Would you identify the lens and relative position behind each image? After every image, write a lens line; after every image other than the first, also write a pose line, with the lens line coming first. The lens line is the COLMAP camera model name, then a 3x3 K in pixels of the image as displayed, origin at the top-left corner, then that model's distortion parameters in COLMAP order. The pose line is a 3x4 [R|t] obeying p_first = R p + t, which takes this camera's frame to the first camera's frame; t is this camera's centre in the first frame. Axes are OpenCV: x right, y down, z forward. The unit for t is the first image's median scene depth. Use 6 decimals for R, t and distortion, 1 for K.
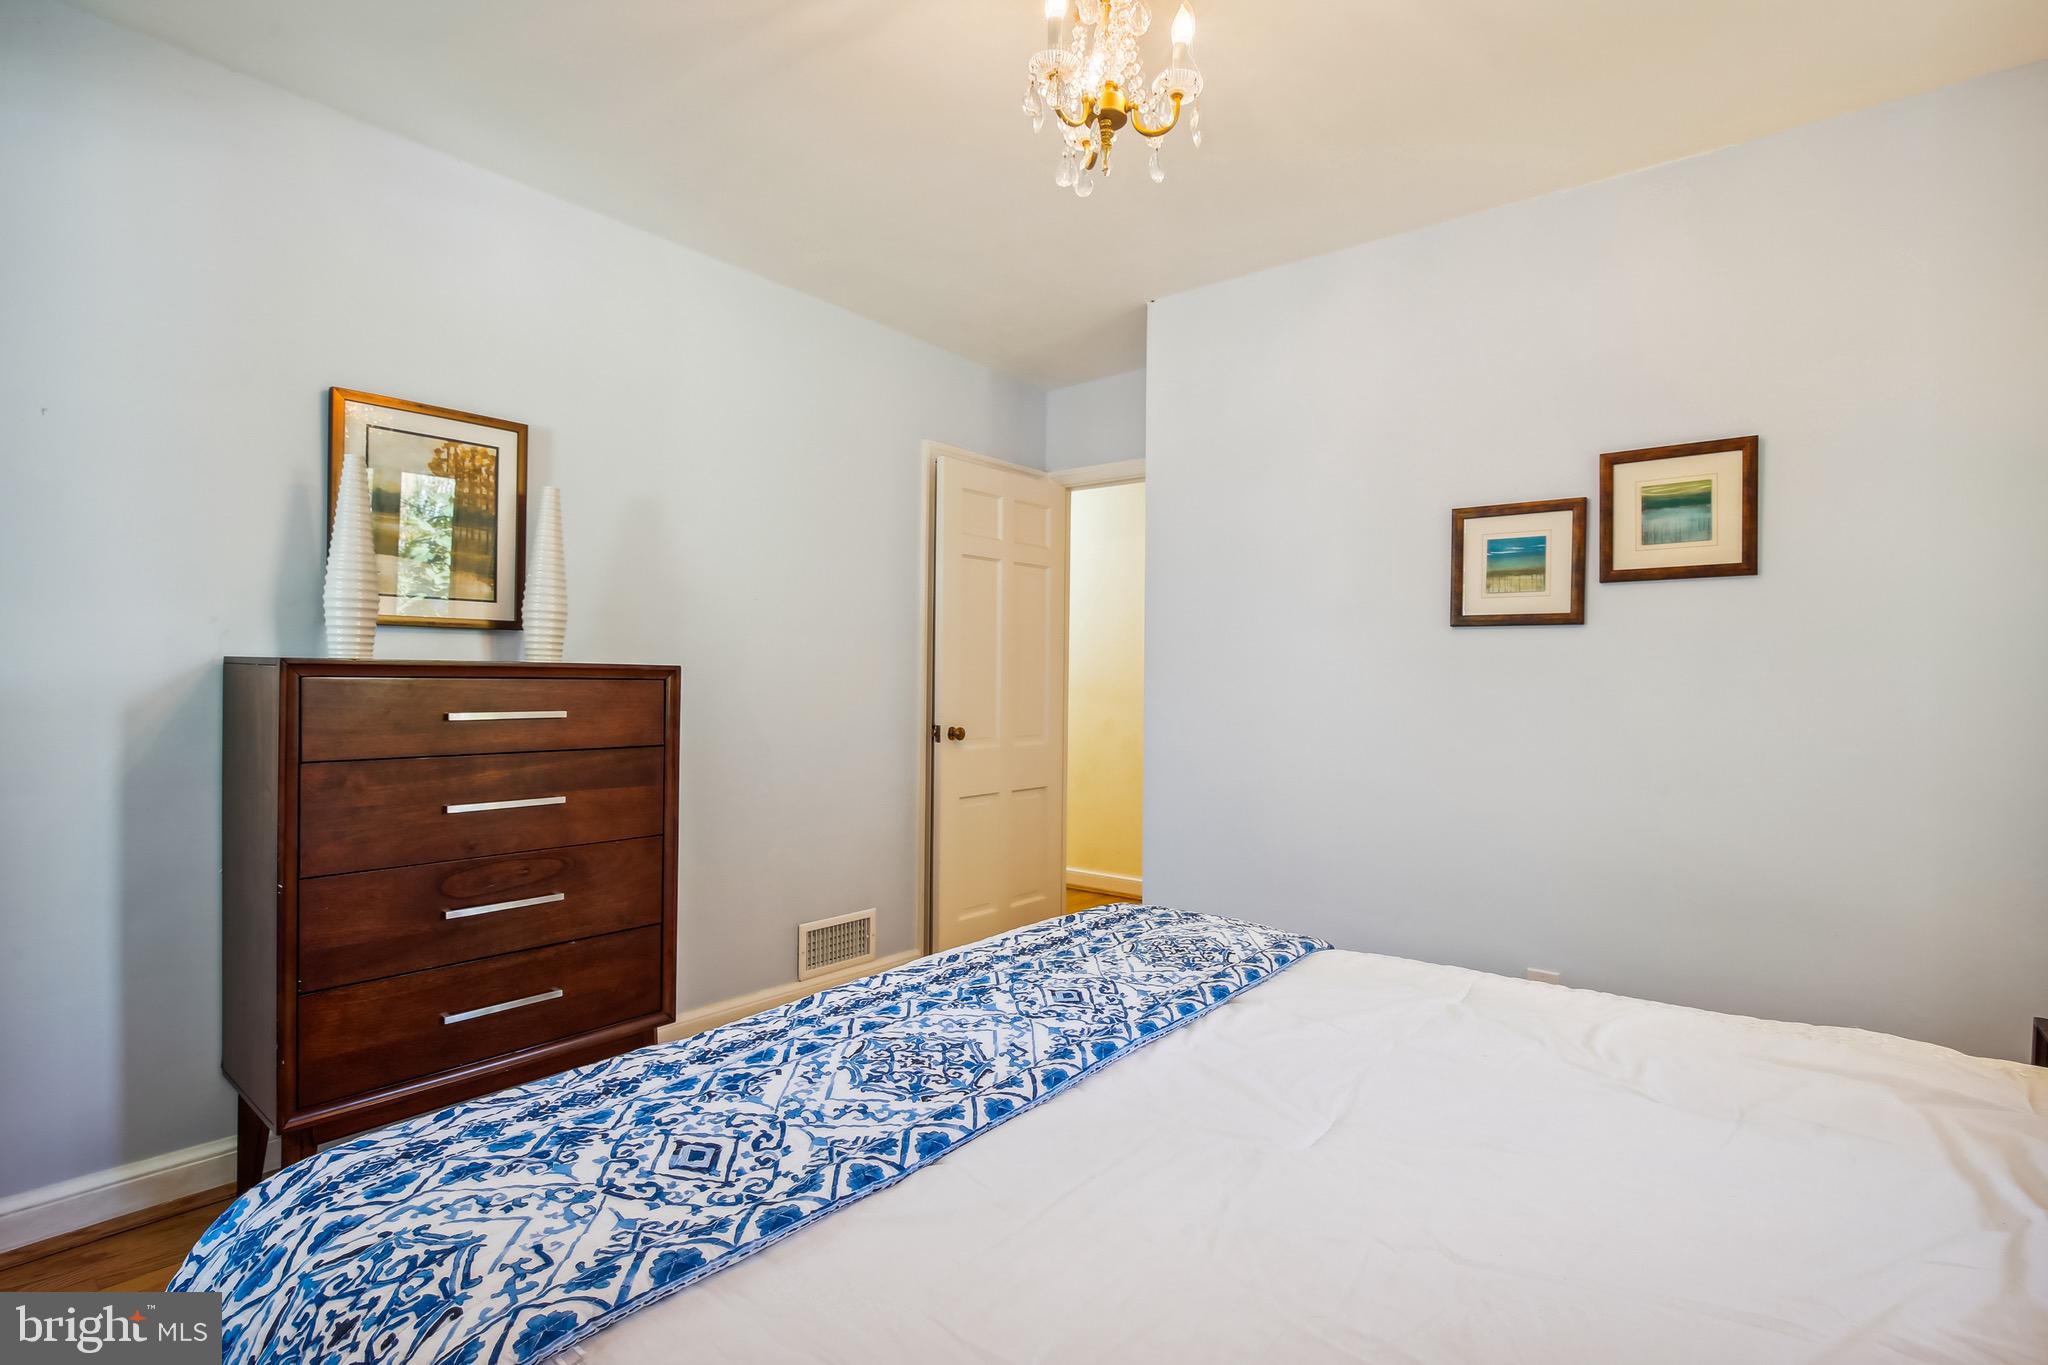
lens RADIAL K [[965.8, 0, 1017.1], [0, 965.8, 680.0], [0, 0, 1]] dist [-0.014994, 0.002045]
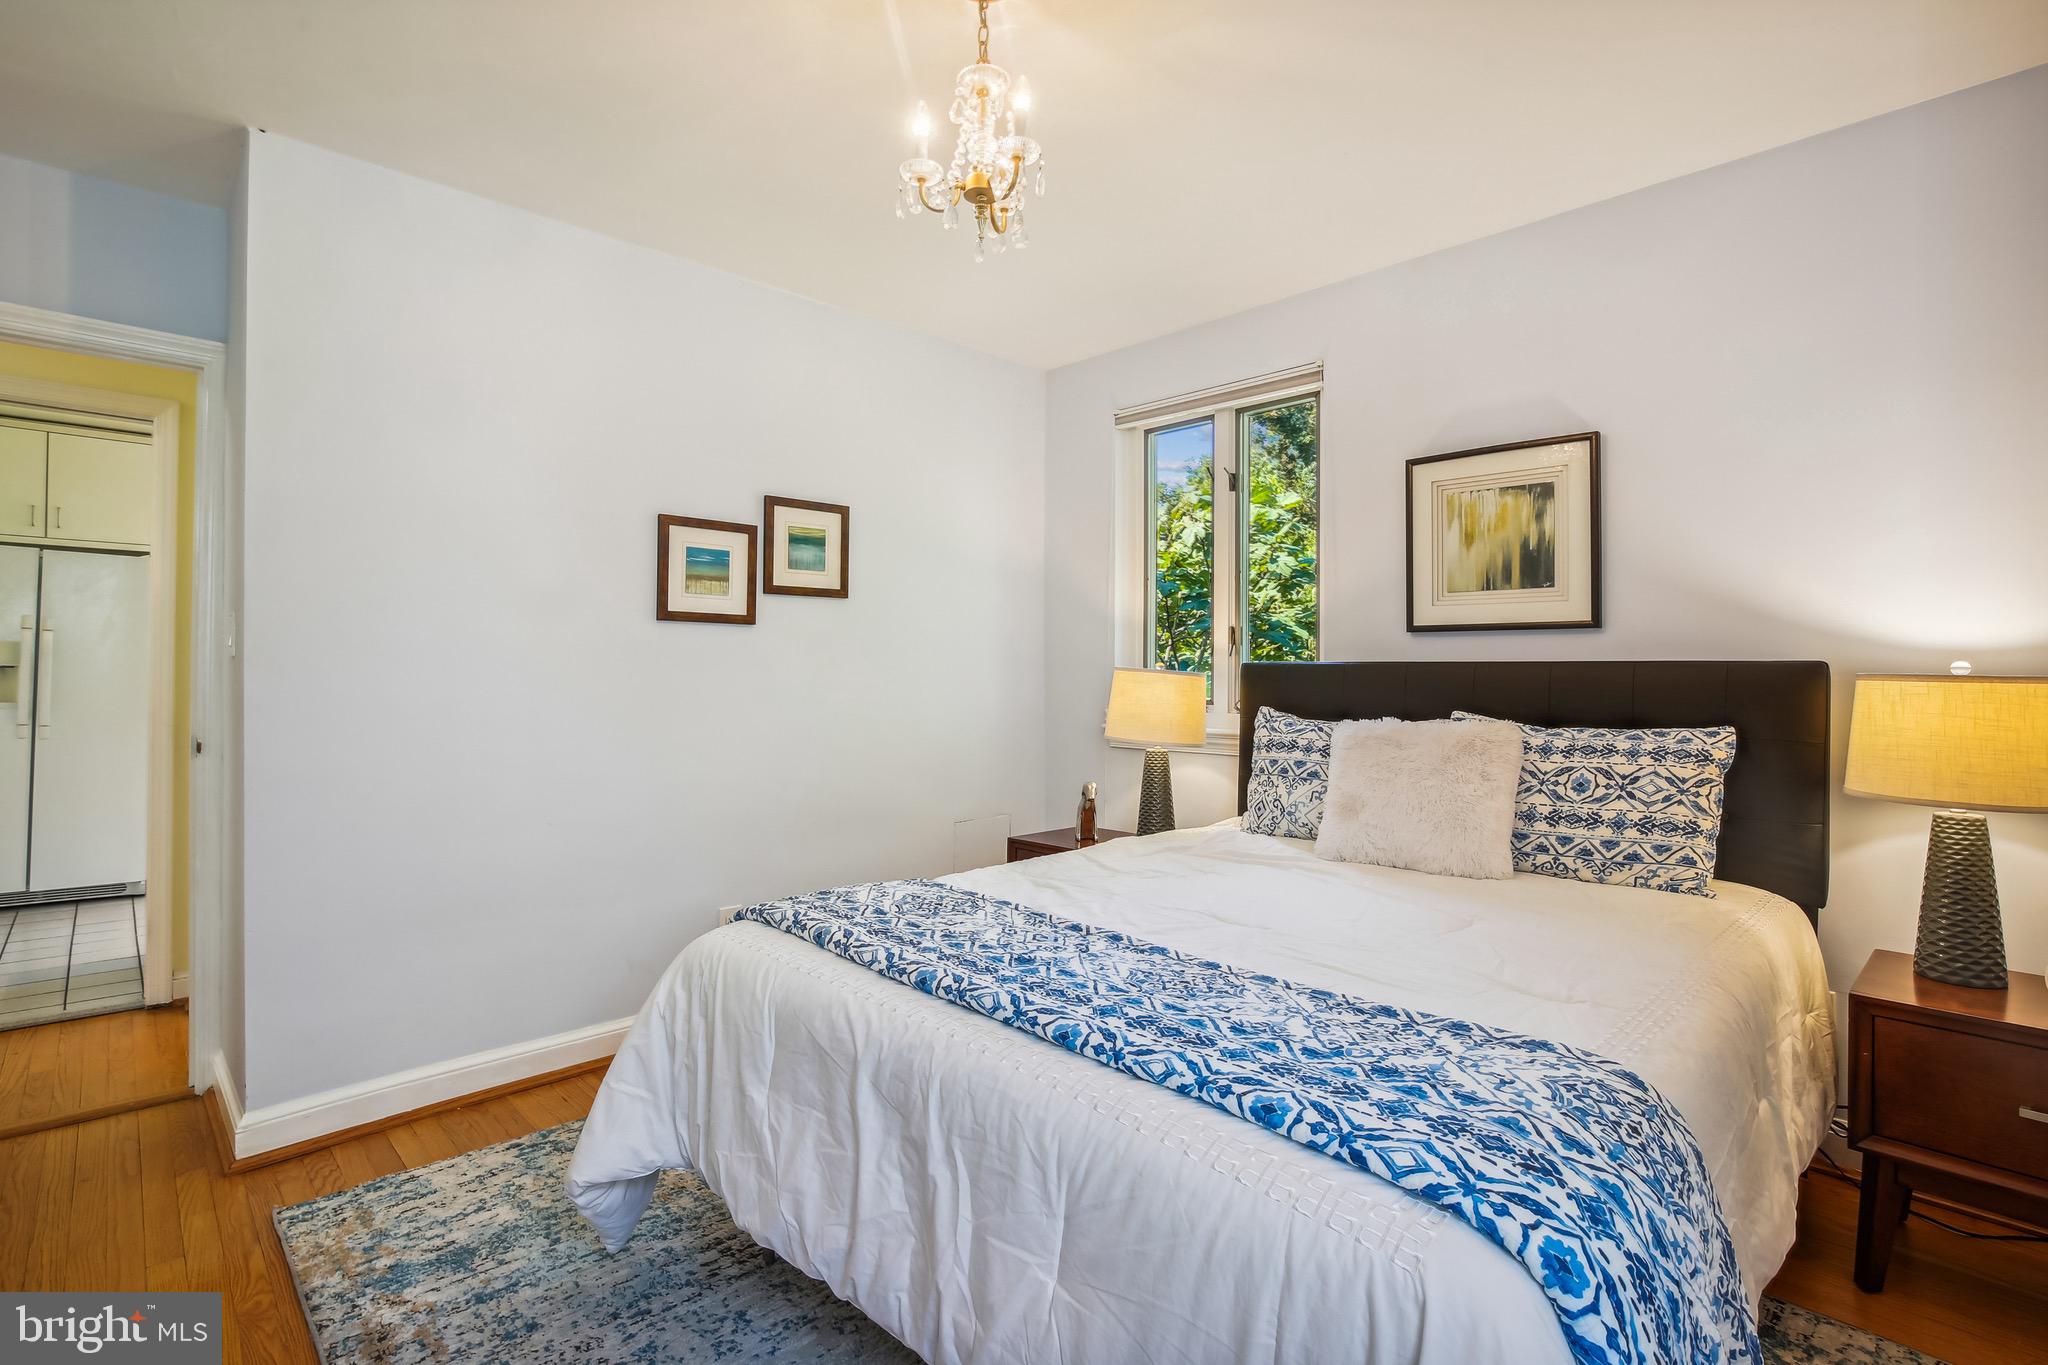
lens RADIAL K [[965.8, 0, 1015.9], [0, 965.8, 669.4], [0, 0, 1]] dist [-0.014994, 0.002045]
pose [[0.121664, -0.007995, 0.992539, -0.659383], [-0.001771, 0.999964, 0.008272, -0.010087], [-0.992570, -0.002765, 0.121645, 0.512032]]
